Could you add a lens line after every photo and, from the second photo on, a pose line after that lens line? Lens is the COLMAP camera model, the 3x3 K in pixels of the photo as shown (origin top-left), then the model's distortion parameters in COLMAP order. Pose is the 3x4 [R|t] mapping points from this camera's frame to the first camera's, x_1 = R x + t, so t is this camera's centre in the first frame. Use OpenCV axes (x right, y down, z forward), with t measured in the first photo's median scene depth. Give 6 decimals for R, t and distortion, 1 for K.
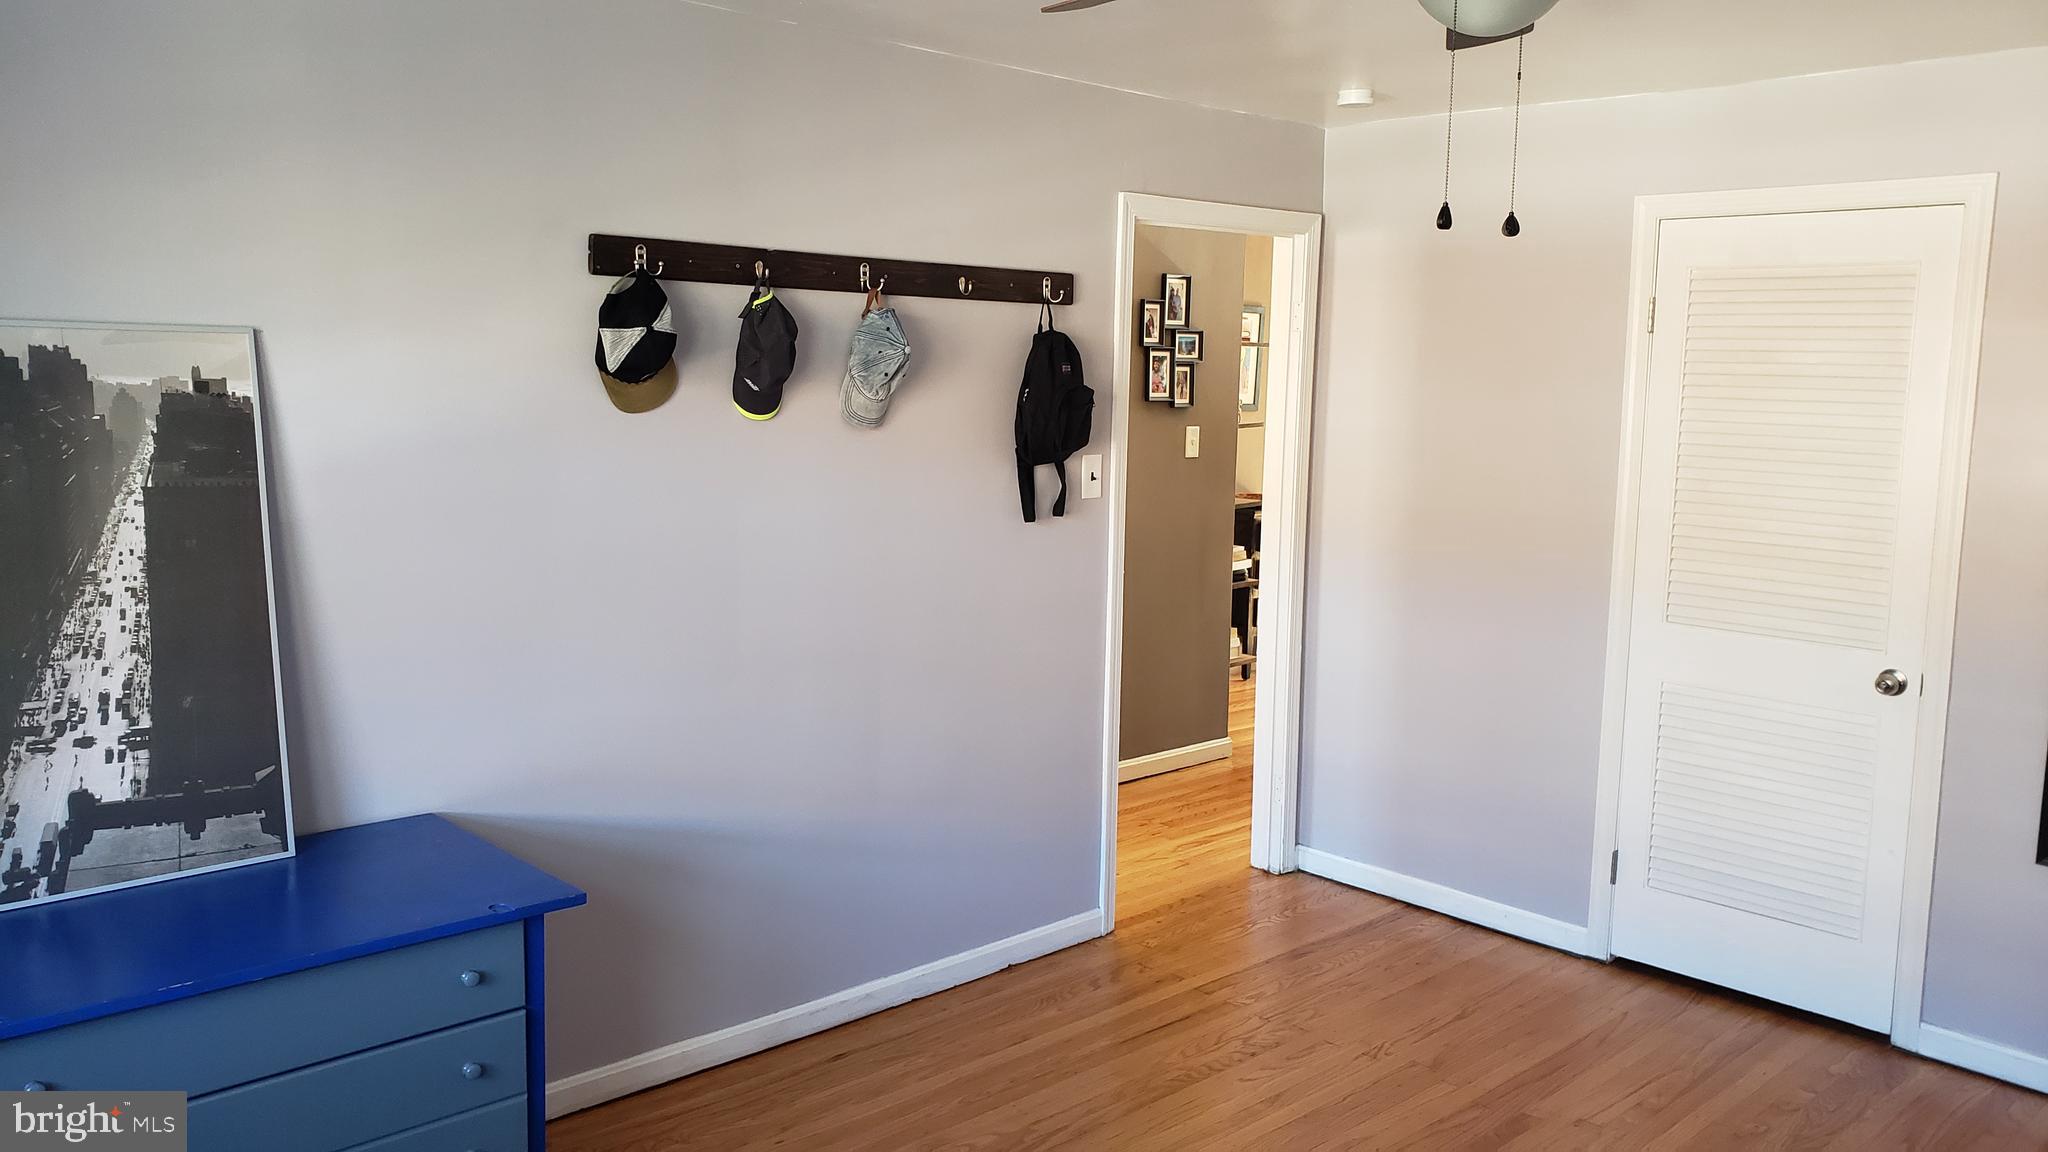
lens RADIAL K [[1550.9, 0, 1043.2], [0, 1550.9, 581.2], [0, 0, 1]] dist [0.004644, 0.005122]
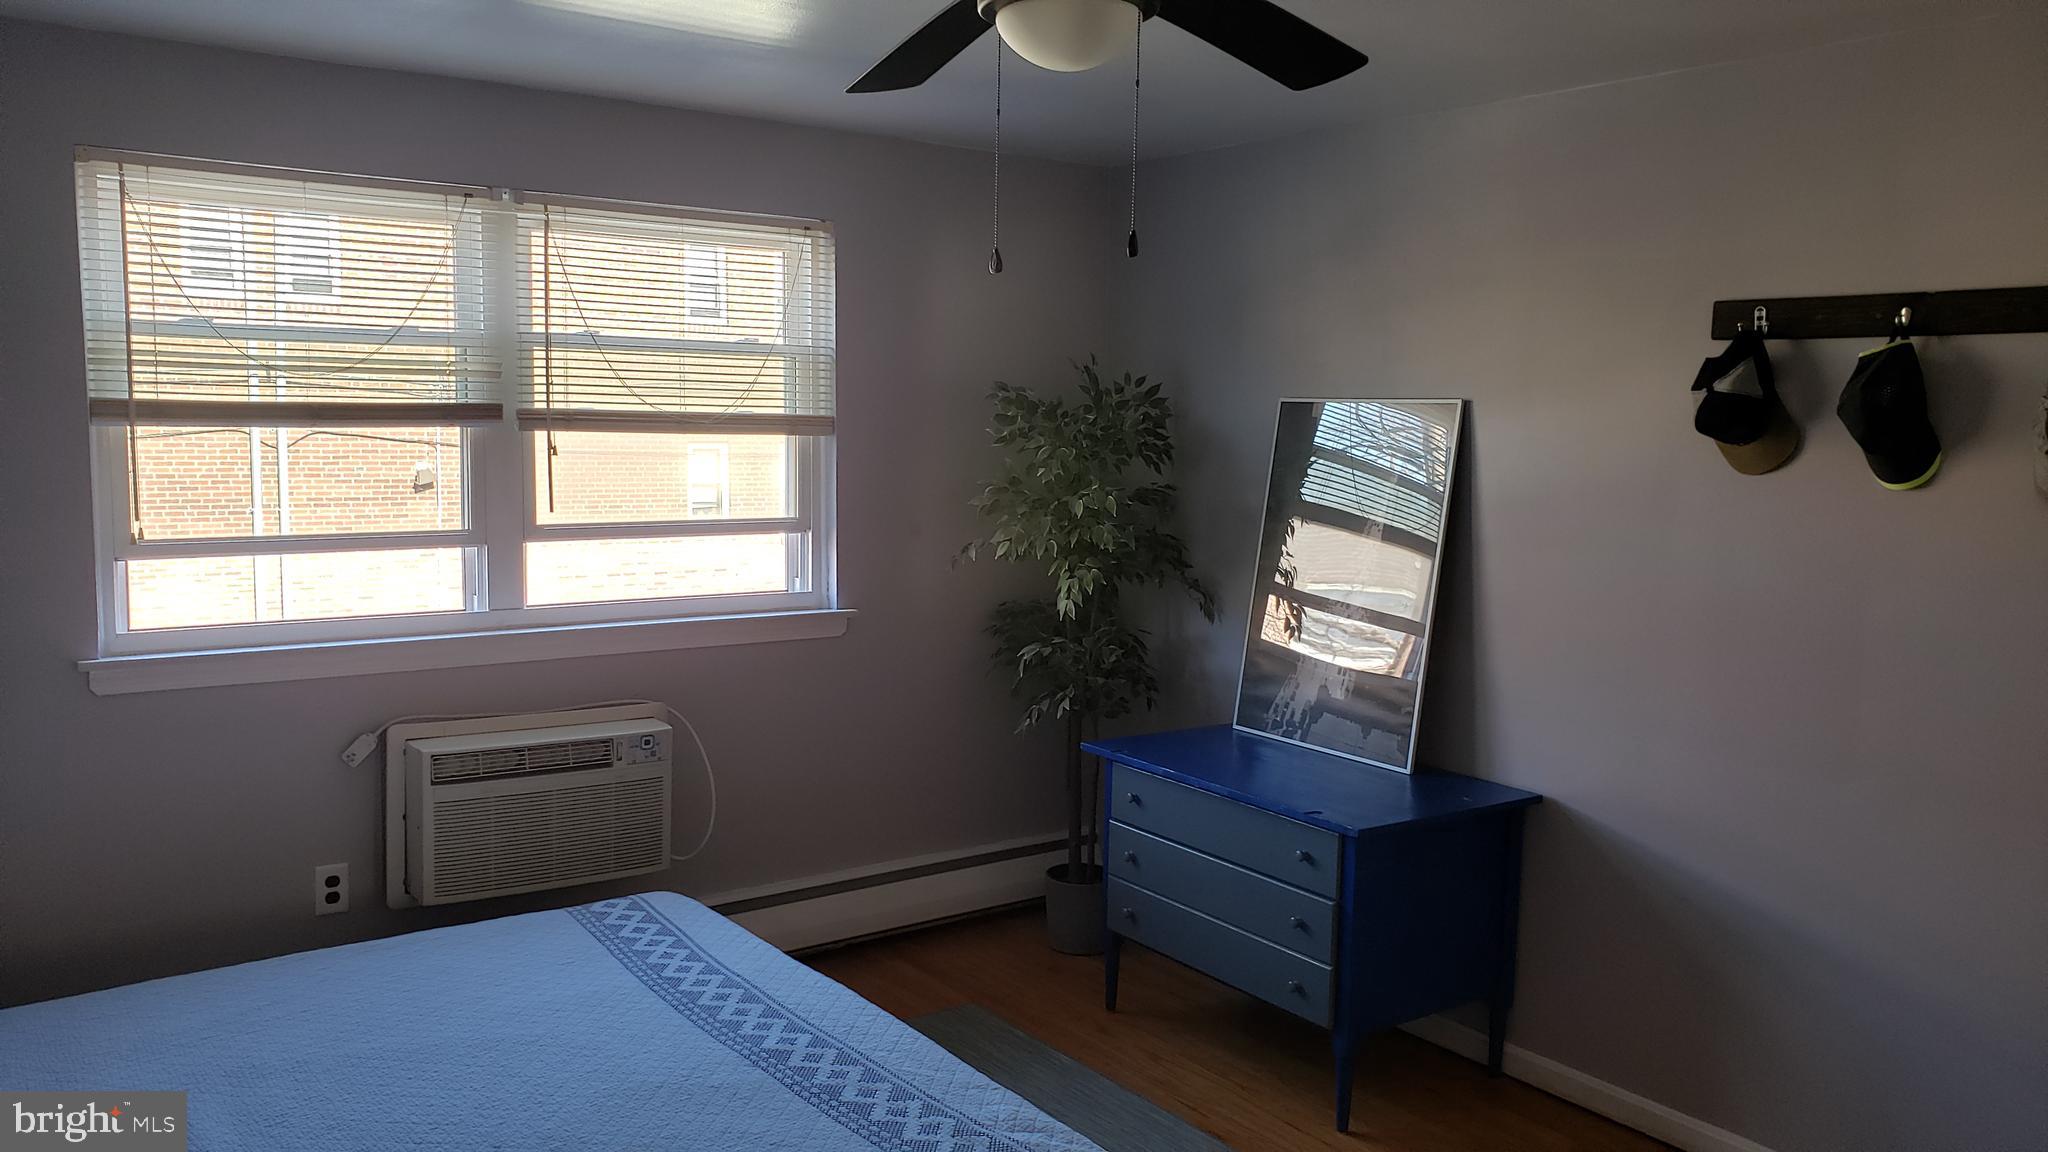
lens RADIAL K [[1591.3, 0, 1024.0], [0, 1591.3, 576.0], [0, 0, 1]] dist [0.000664, 0.003903]
pose [[-0.158787, 0.072312, -0.984661, 0.830423], [-0.161737, 0.981936, 0.098194, -0.071022], [0.973975, 0.174848, -0.144223, 0.717273]]
